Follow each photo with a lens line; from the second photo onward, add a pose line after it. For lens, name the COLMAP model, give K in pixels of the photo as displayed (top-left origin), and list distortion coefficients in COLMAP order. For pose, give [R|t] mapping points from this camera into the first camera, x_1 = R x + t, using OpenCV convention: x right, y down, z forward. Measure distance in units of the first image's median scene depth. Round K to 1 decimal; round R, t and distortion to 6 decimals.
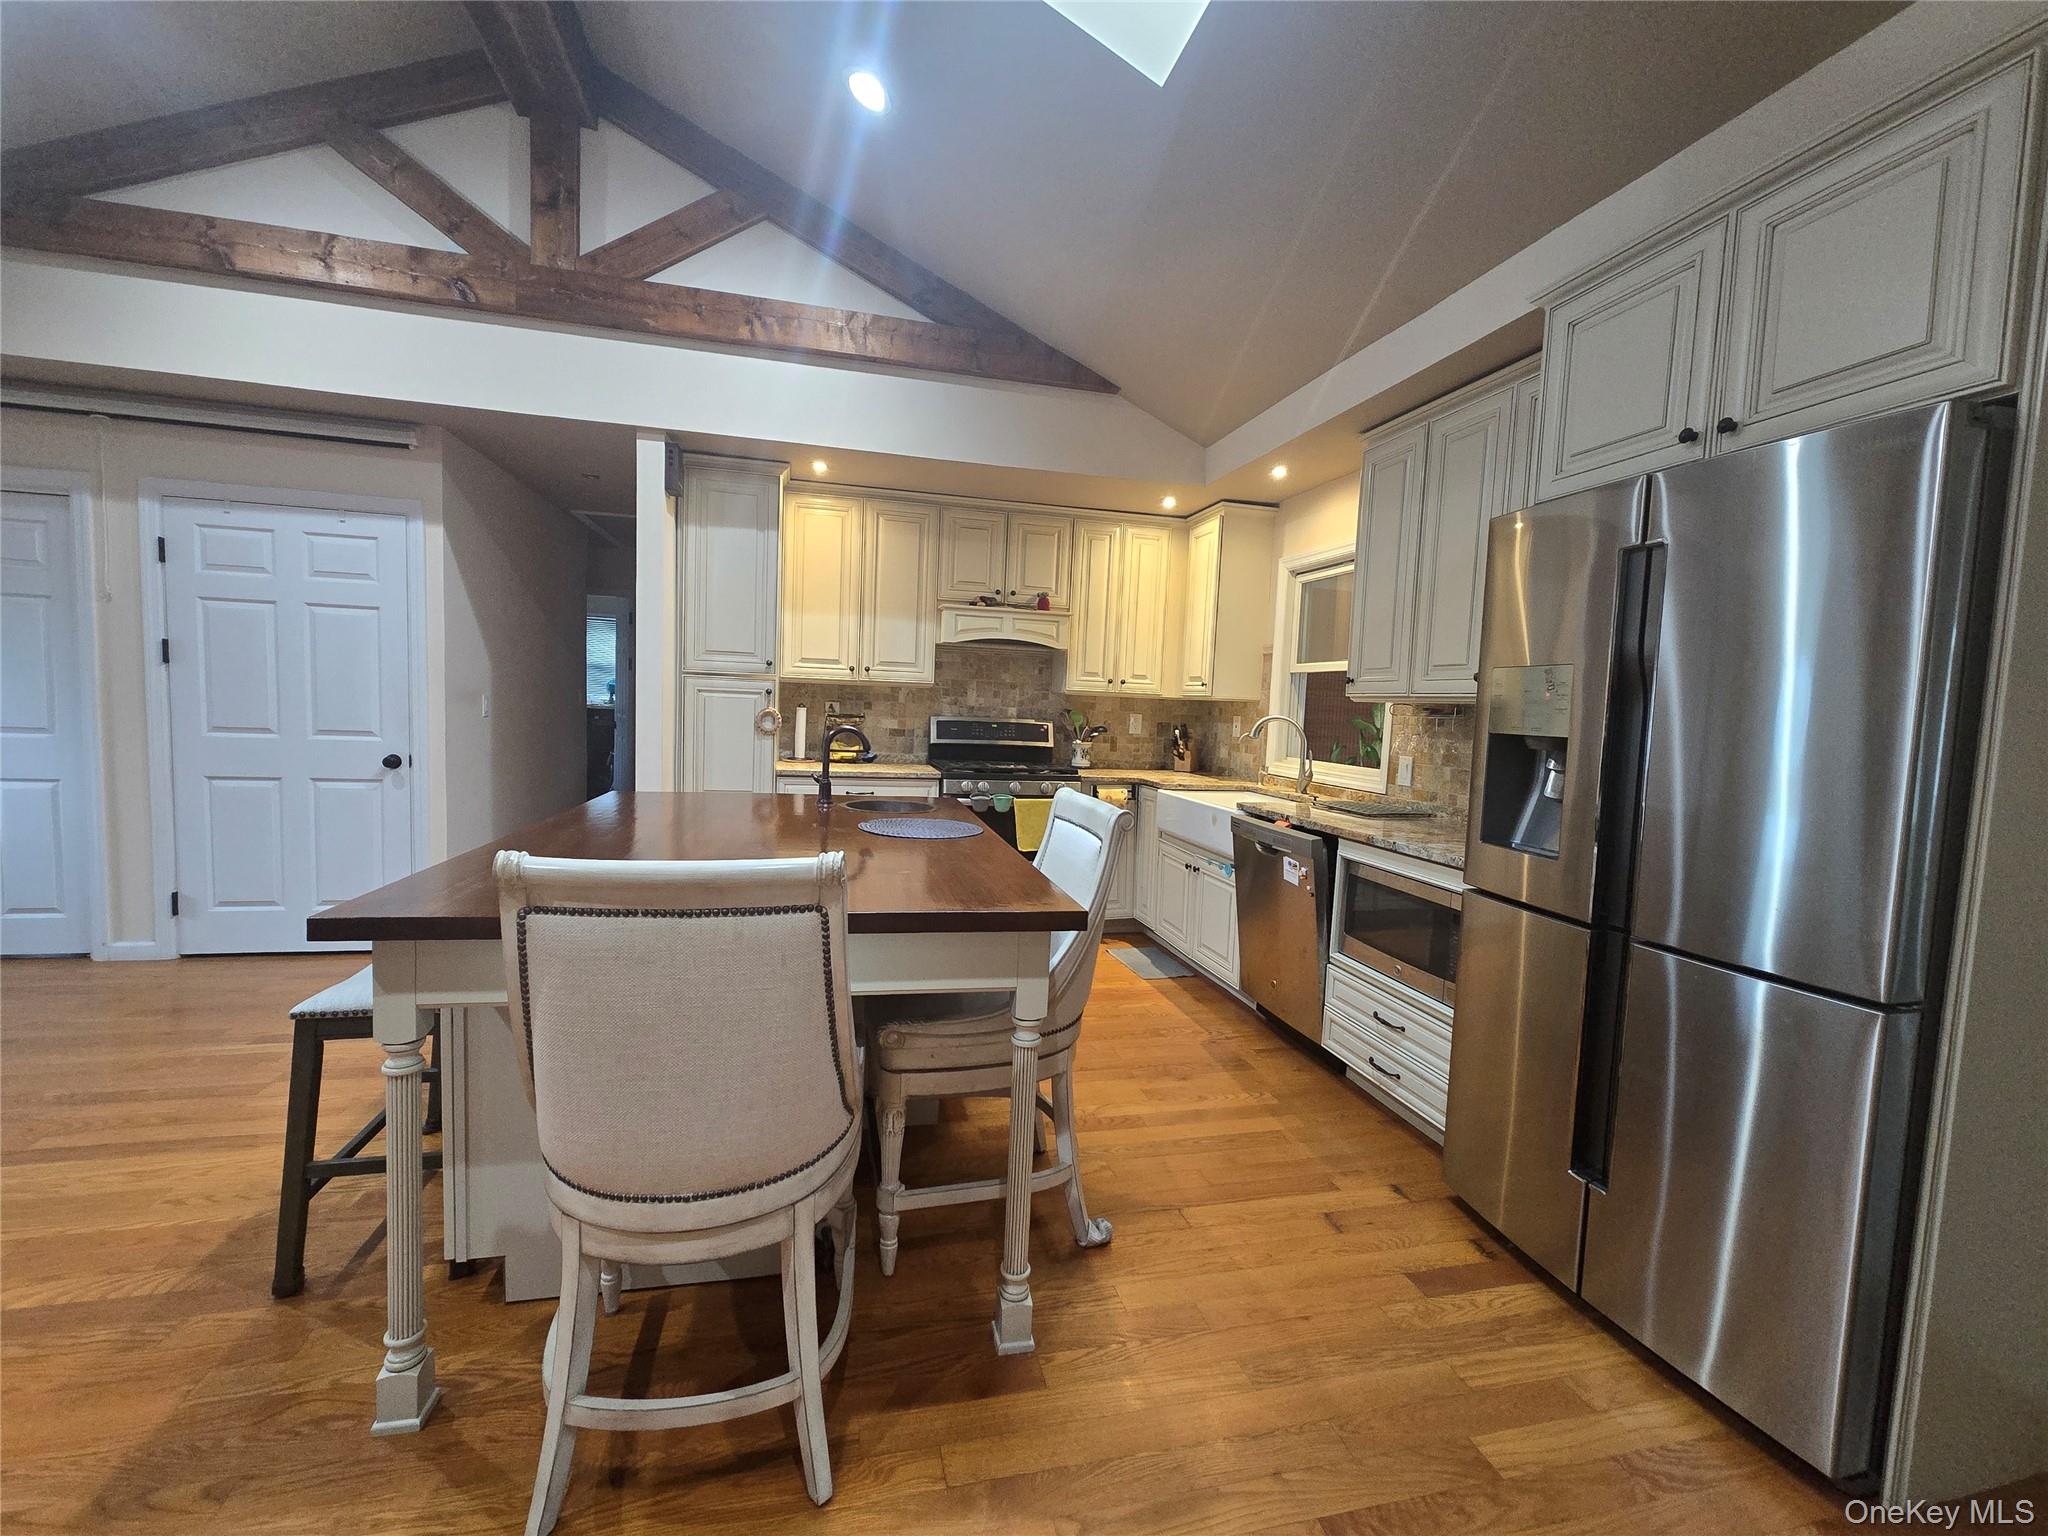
lens RADIAL K [[841.5, 0, 1016.1], [0, 841.5, 765.8], [0, 0, 1]] dist [0.001586, 0.000396]
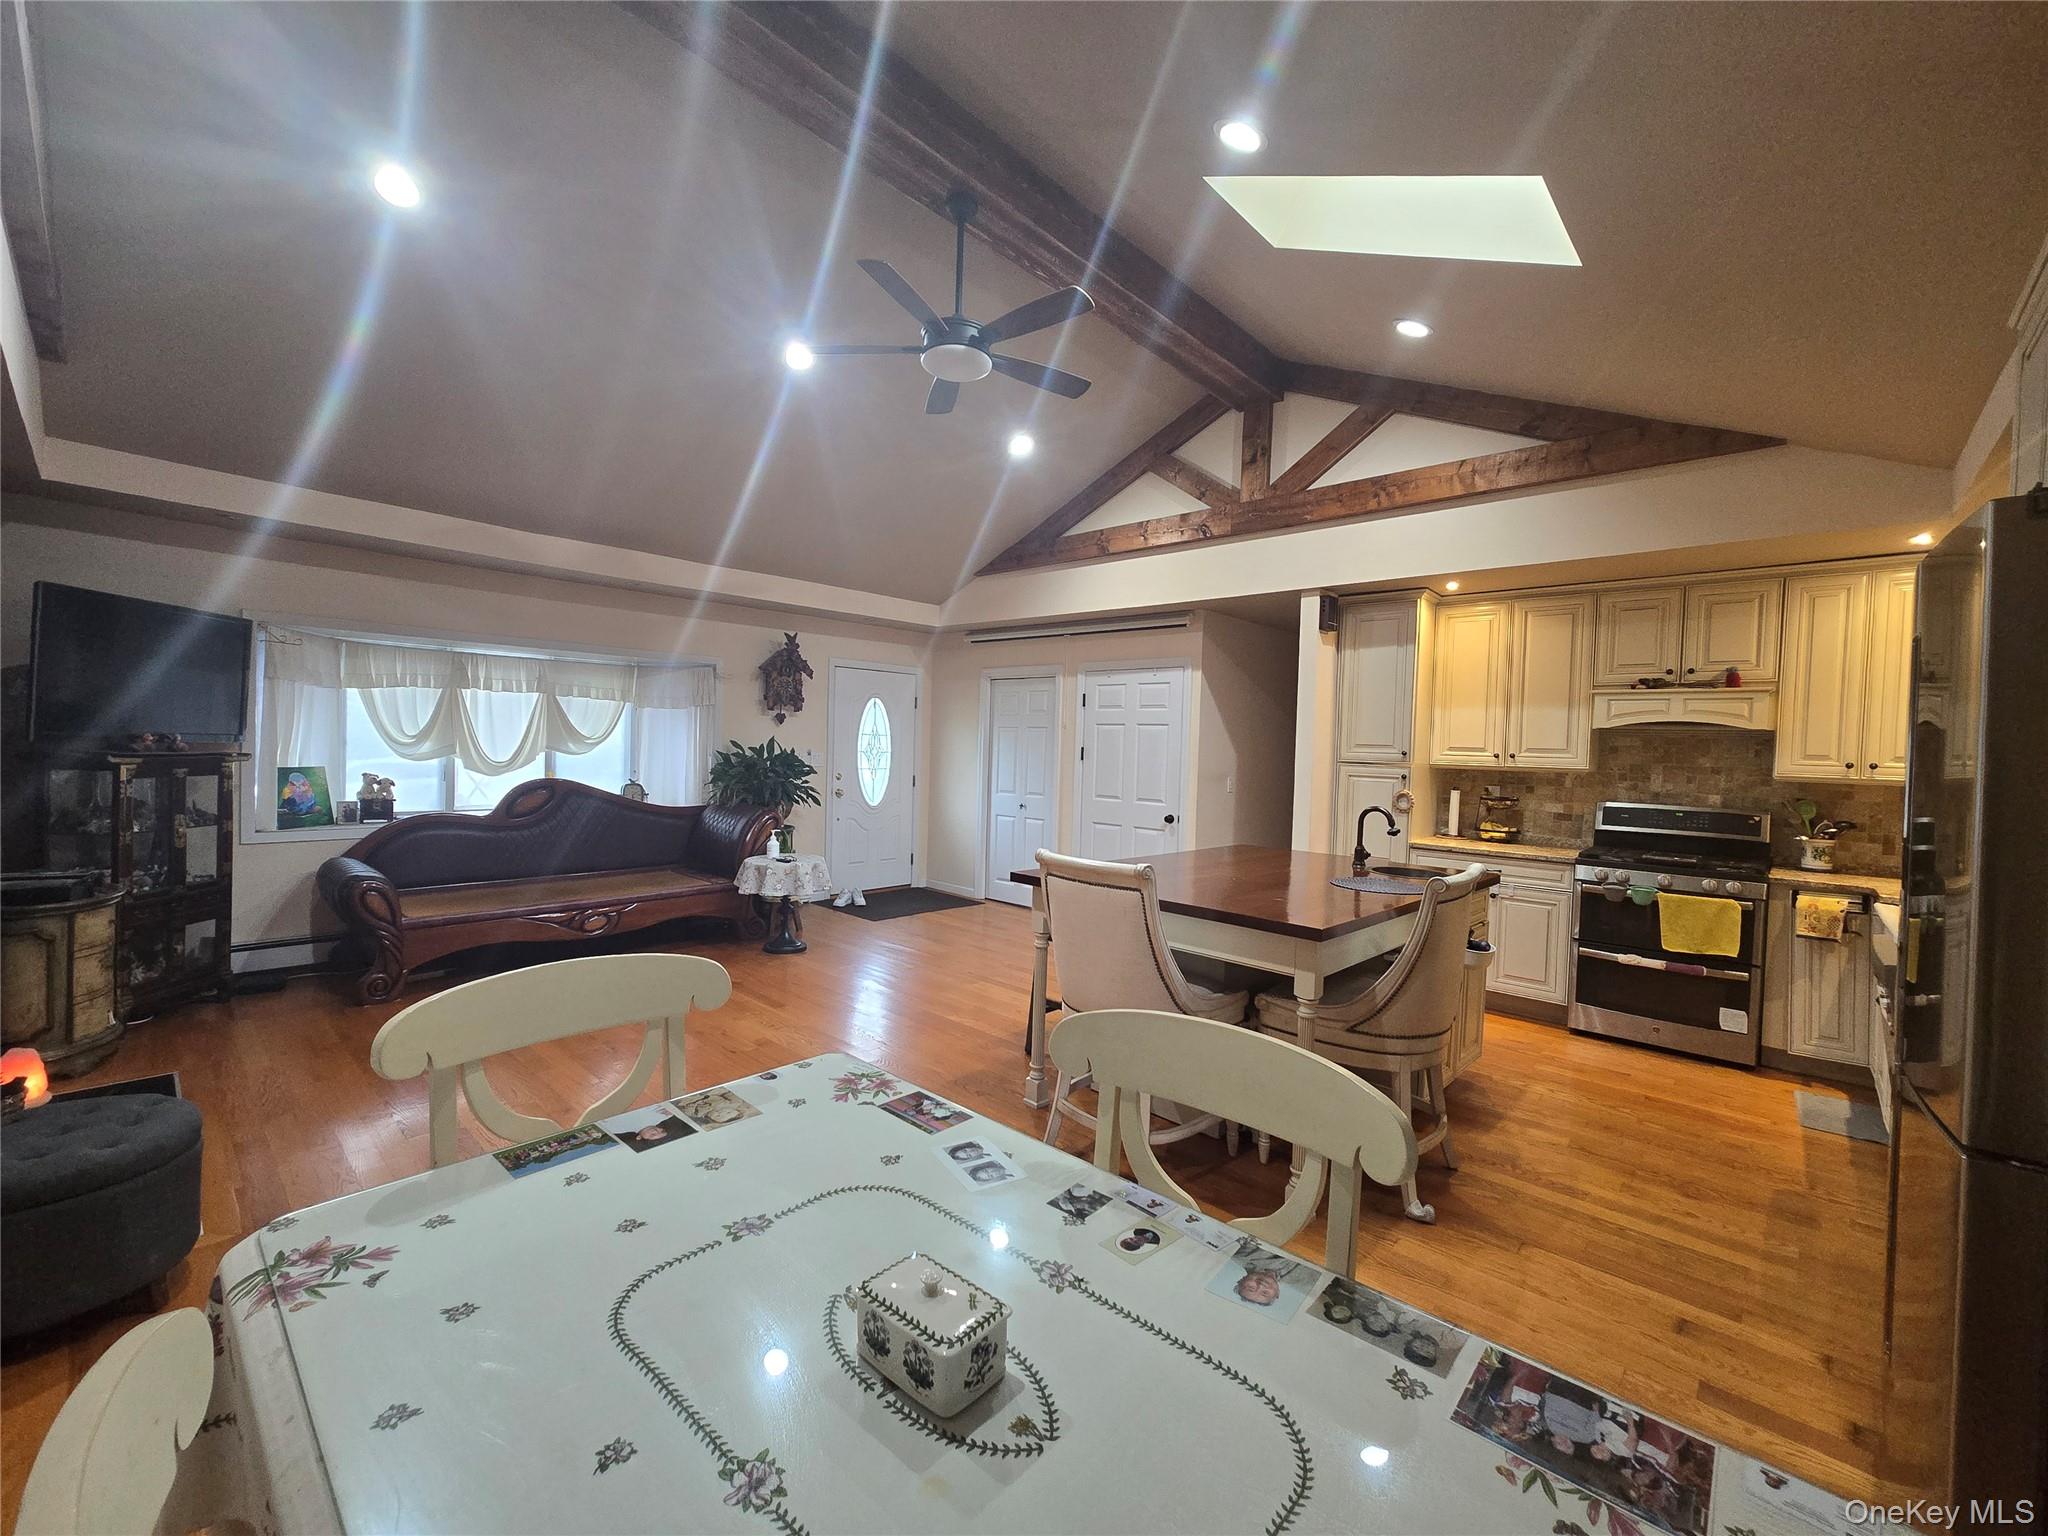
lens RADIAL K [[841.5, 0, 1016.1], [0, 841.5, 765.8], [0, 0, 1]] dist [0.001586, 0.000396]
pose [[0.552069, -0.003678, -0.833790, 0.416798], [-0.072412, 0.996001, -0.052339, -0.000090], [0.830648, 0.089271, 0.549595, -0.130913]]
